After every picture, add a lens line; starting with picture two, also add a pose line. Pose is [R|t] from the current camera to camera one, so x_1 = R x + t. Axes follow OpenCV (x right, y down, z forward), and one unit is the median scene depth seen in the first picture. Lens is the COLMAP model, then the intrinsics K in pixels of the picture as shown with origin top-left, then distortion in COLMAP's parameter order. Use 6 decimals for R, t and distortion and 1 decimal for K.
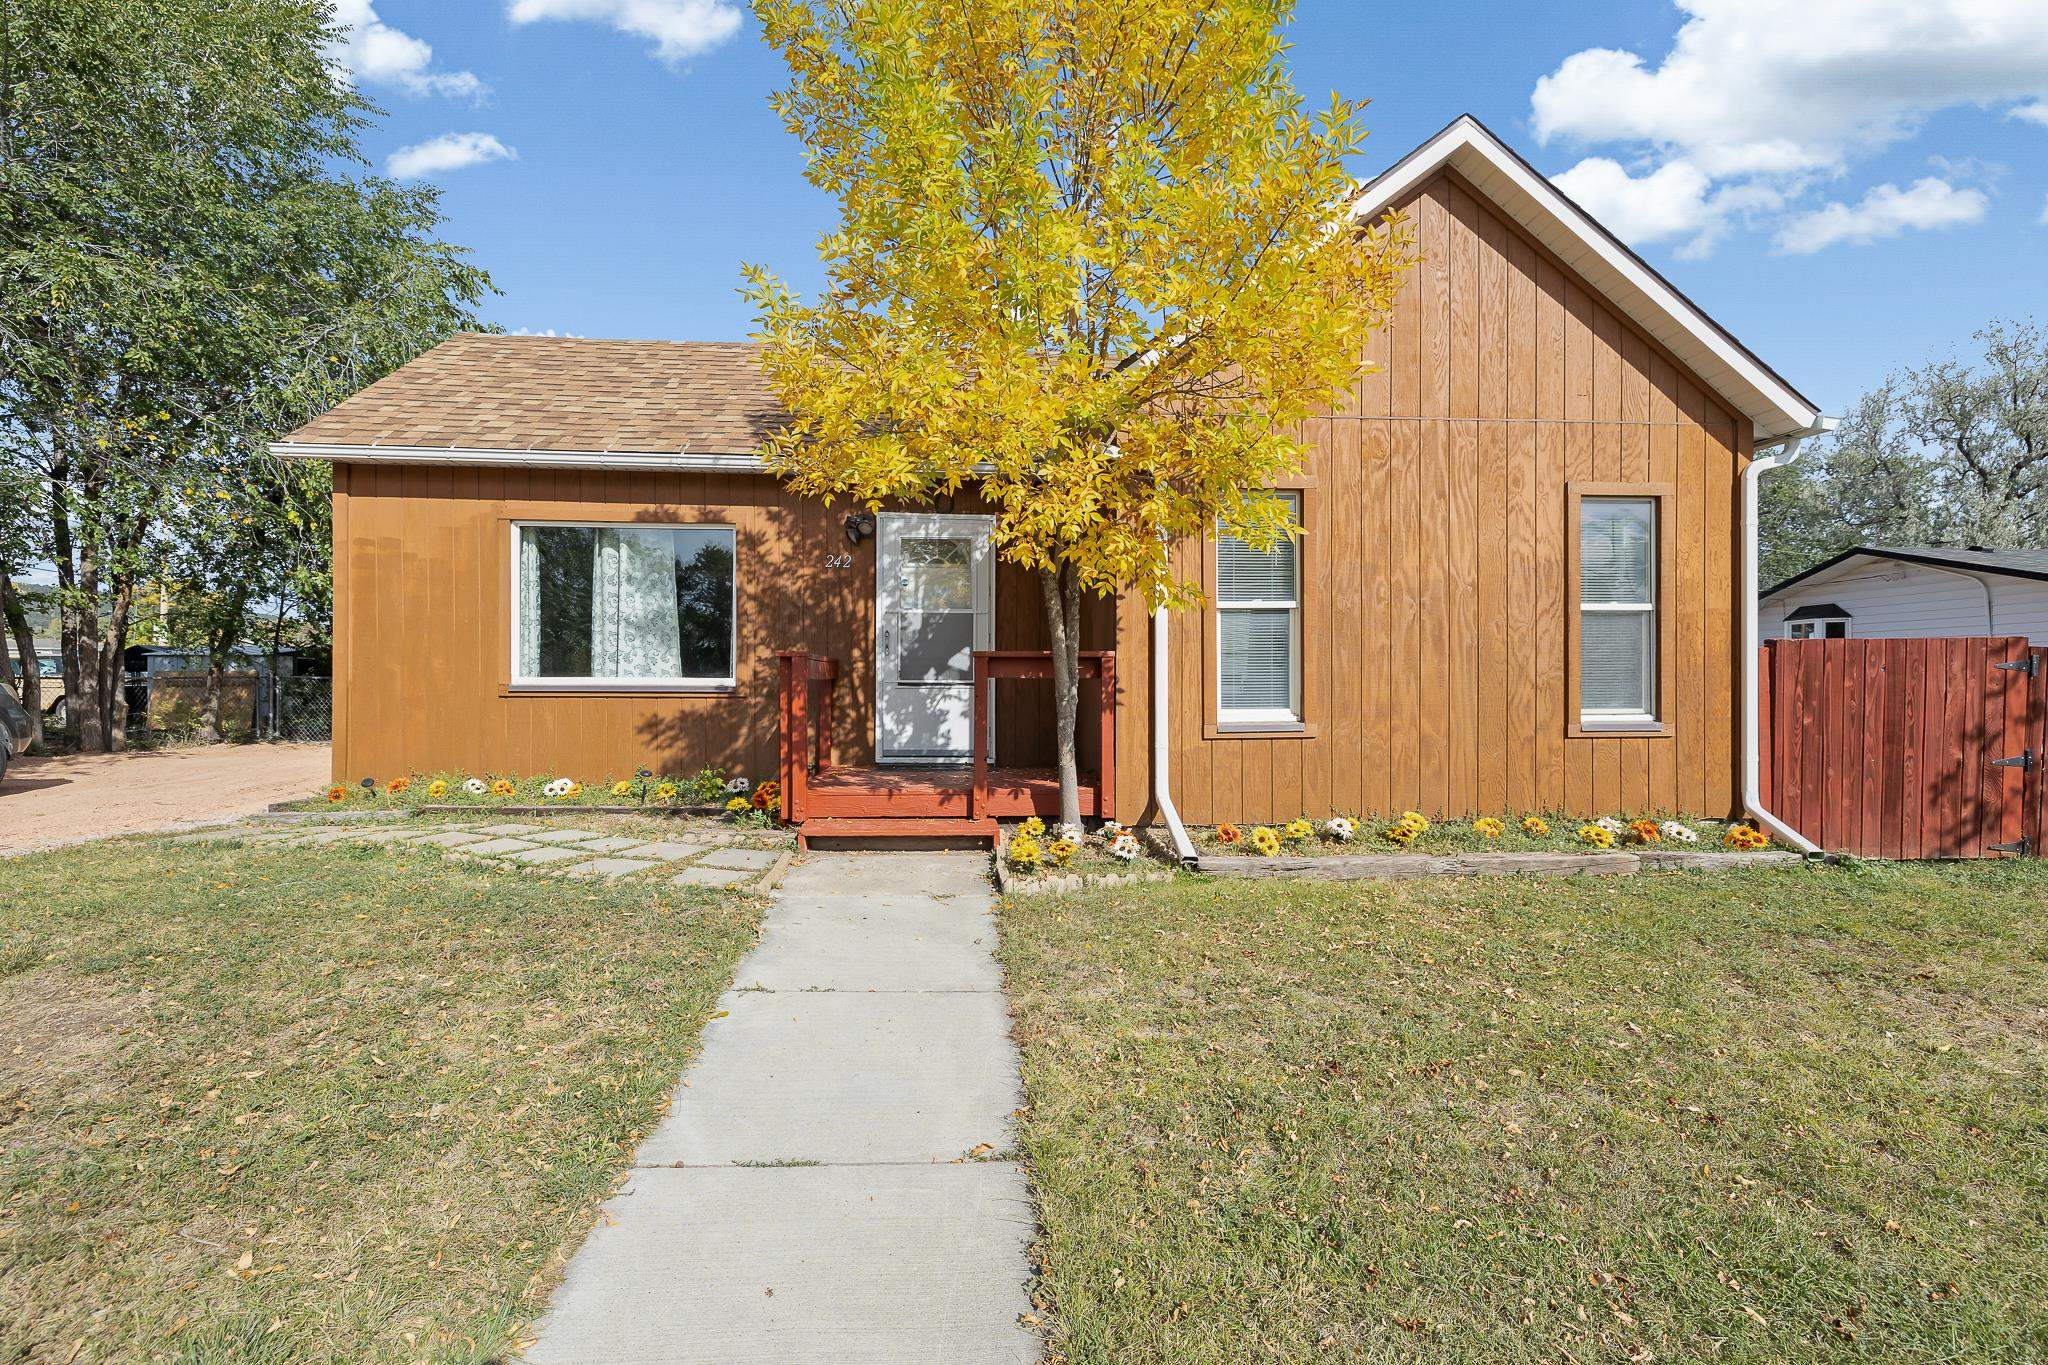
lens RADIAL K [[893.1, 0, 1016.5], [0, 893.1, 674.7], [0, 0, 1]] dist [-0.000608, -0.000231]
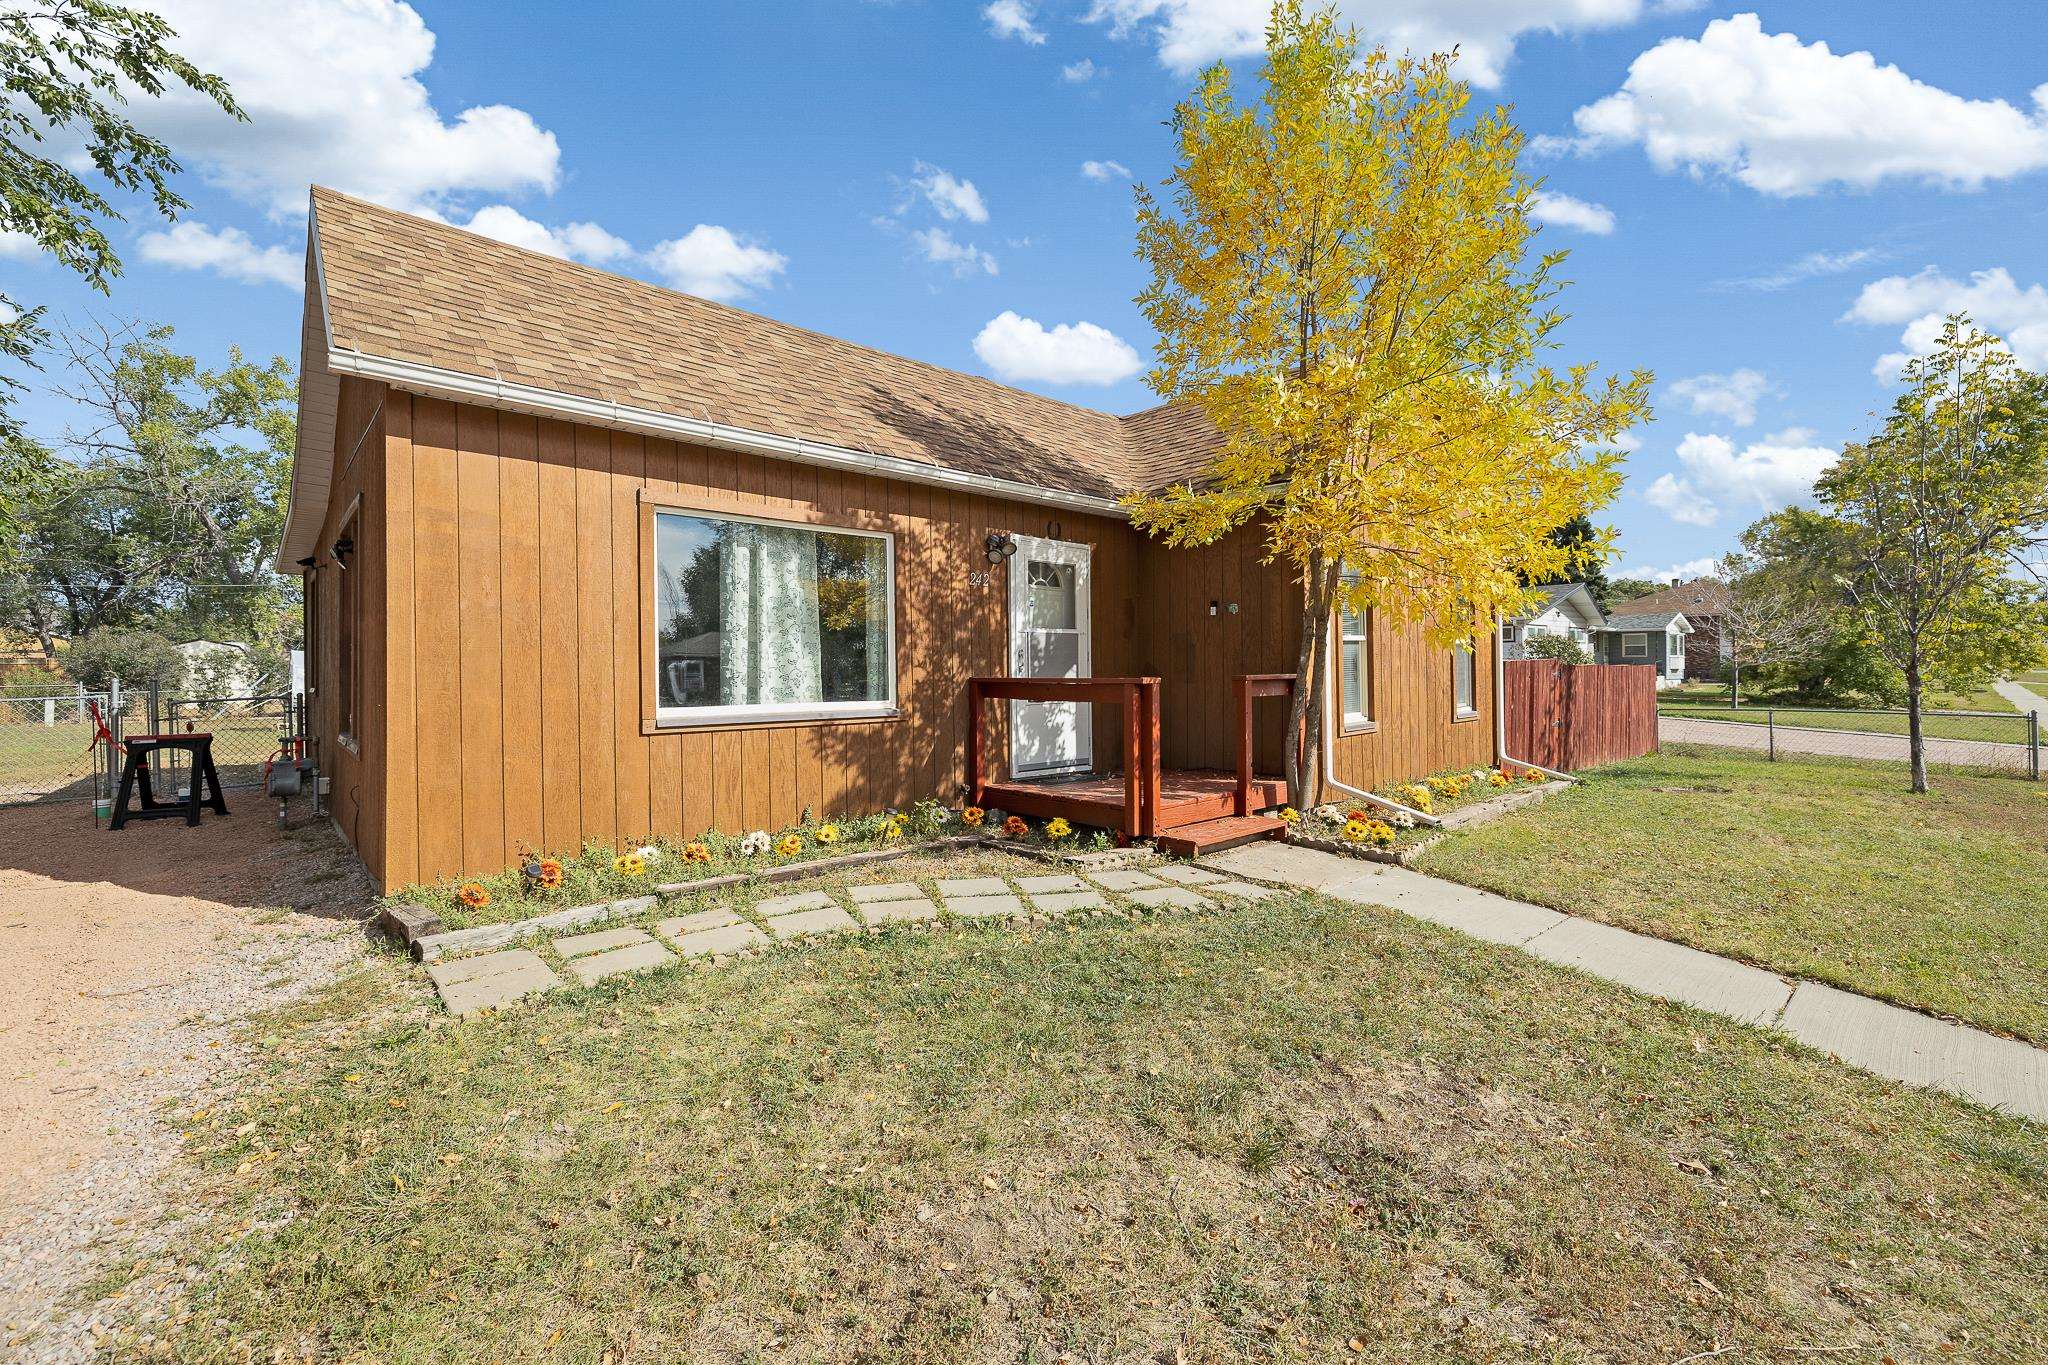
lens RADIAL K [[857.9, 0, 1024.0], [0, 857.9, 682.5], [0, 0, 1]] dist [-0.000233, -0.000295]
pose [[0.793008, -0.021367, 0.608837, -0.739679], [0.012027, 0.999739, 0.019421, -0.029779], [-0.609093, -0.008079, 0.793058, 0.215040]]
